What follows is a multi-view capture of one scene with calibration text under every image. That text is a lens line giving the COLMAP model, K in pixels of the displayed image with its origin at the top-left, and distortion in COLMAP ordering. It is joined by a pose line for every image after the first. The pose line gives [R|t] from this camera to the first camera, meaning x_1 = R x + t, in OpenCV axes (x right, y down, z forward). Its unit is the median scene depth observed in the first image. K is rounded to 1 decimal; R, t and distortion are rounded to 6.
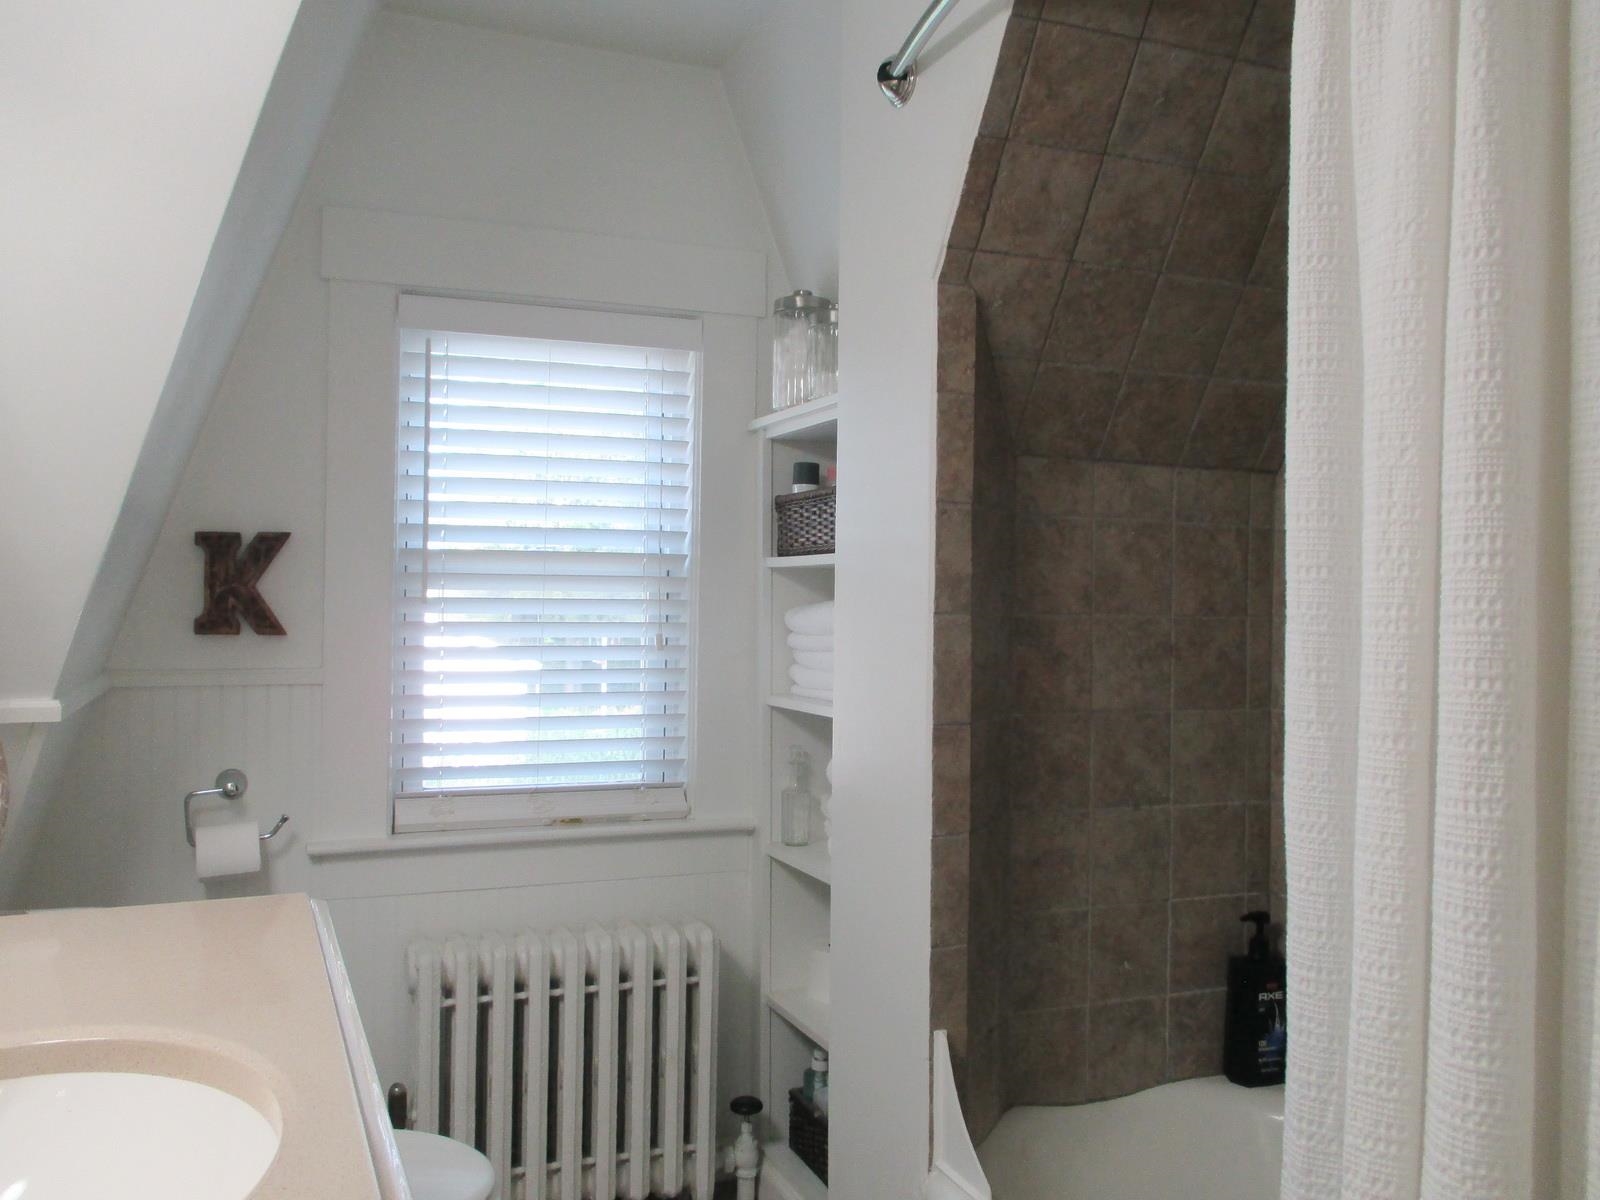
lens RADIAL K [[1375.9, 0, 798.1], [0, 1375.9, 602.0], [0, 0, 1]] dist [-0.009952, -0.003646]
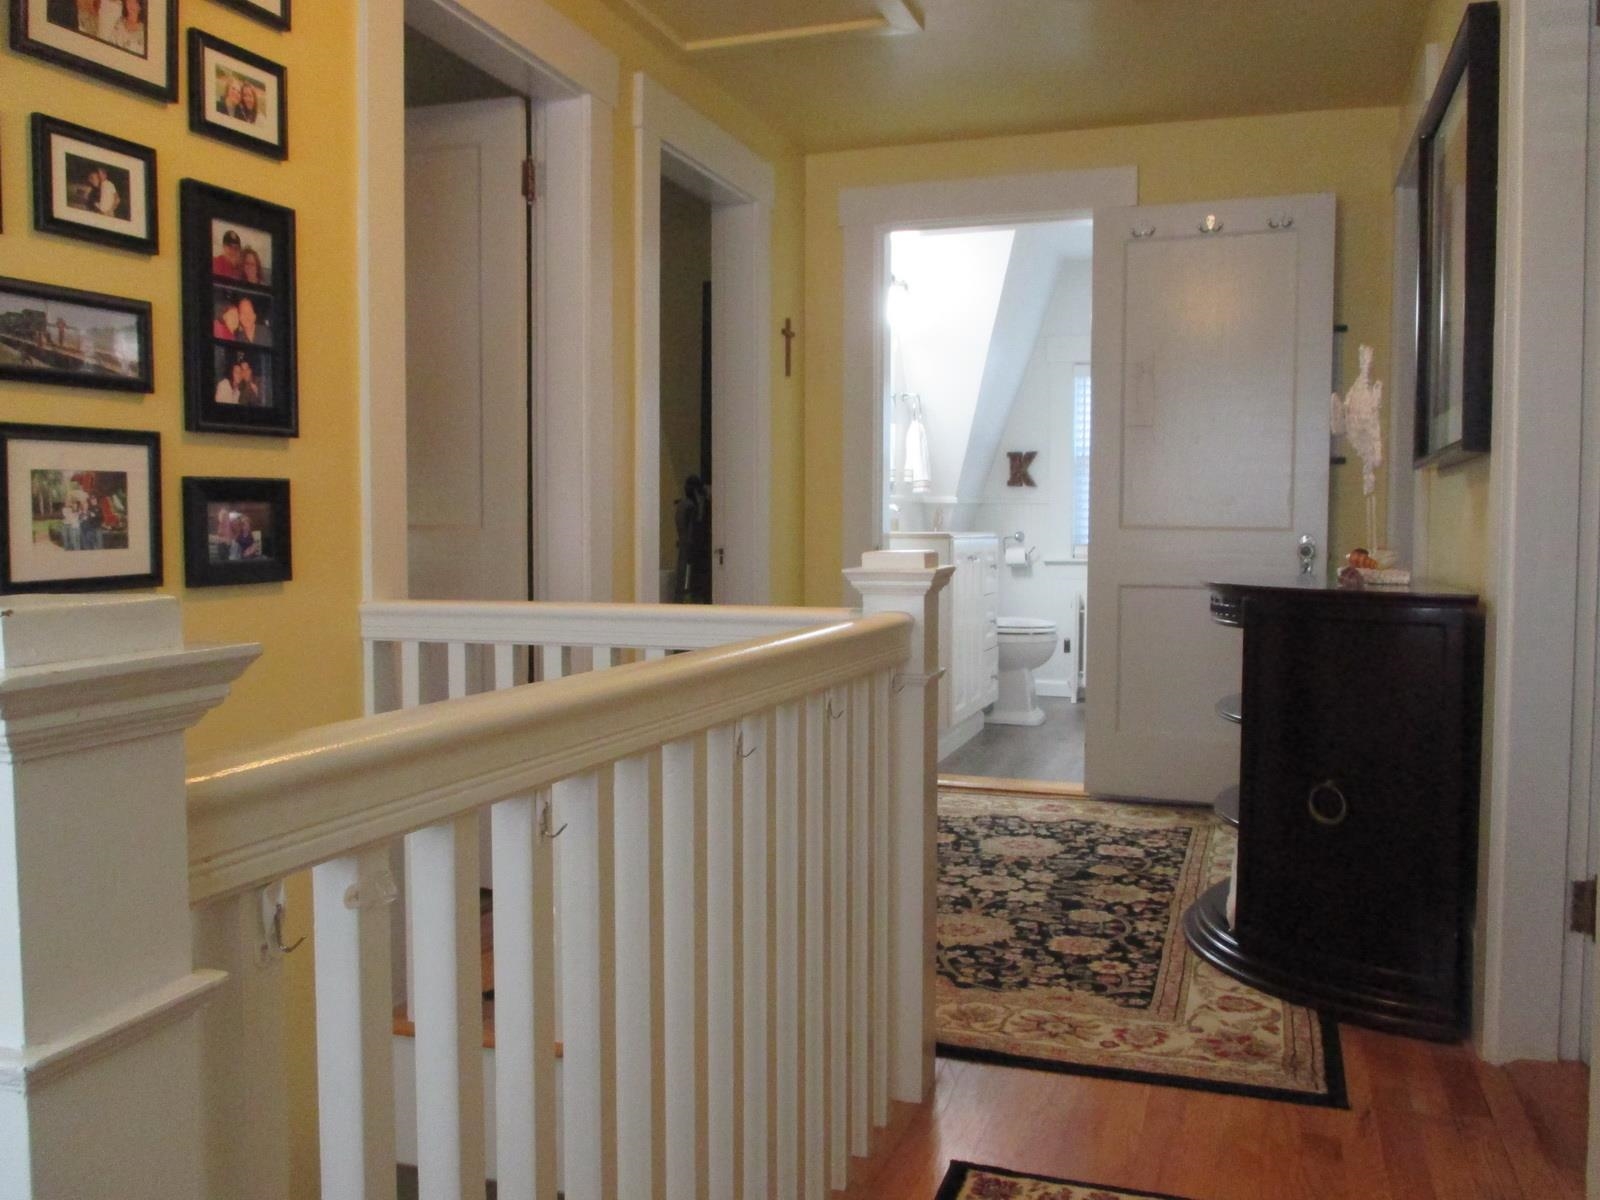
lens RADIAL K [[1375.9, 0, 799.7], [0, 1375.9, 596.4], [0, 0, 1]] dist [-0.009952, -0.003646]
pose [[0.752673, 0.028174, -0.657791, 1.212410], [0.006408, 0.998723, 0.050109, 0.110433], [0.658363, -0.041931, 0.751532, -1.588529]]
